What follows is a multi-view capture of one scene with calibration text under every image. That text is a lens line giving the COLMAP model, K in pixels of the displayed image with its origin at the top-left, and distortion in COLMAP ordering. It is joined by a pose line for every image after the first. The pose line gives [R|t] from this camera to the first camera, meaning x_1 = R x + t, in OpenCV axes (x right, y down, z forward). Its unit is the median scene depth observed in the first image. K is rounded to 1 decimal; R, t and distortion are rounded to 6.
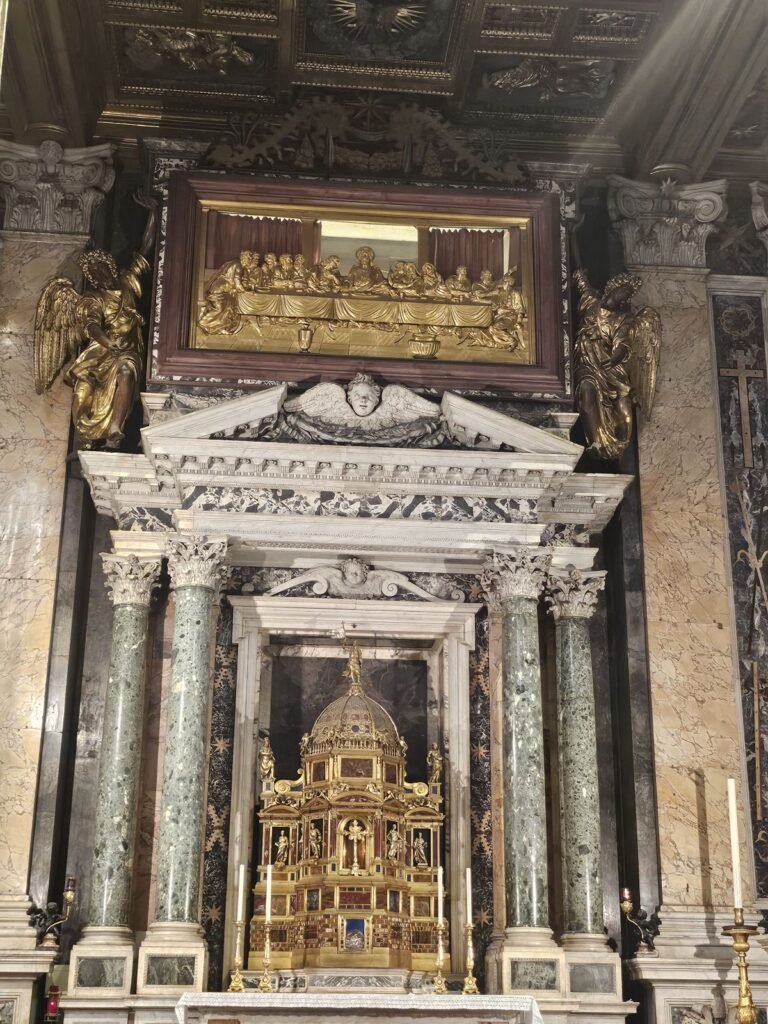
lens RADIAL K [[1439.3, 0, 385.0], [0, 1439.3, 510.7], [0, 0, 1]] dist [0.050582, 0.000000]
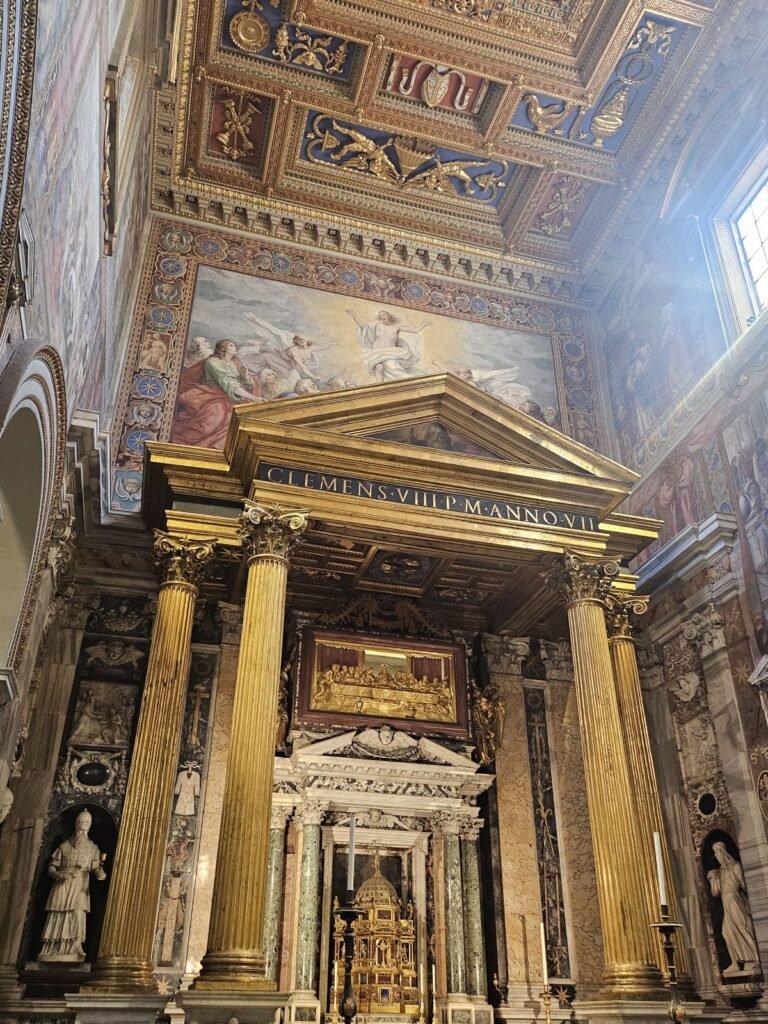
lens RADIAL K [[862.7, 0, 384.0], [0, 862.7, 514.4], [0, 0, 1]] dist [0.060840, -0.045405]
pose [[0.984703, 0.087946, 0.150418, -0.254543], [-0.057099, 0.978478, -0.198292, -0.149437], [-0.164620, 0.186670, 0.968532, -0.401090]]
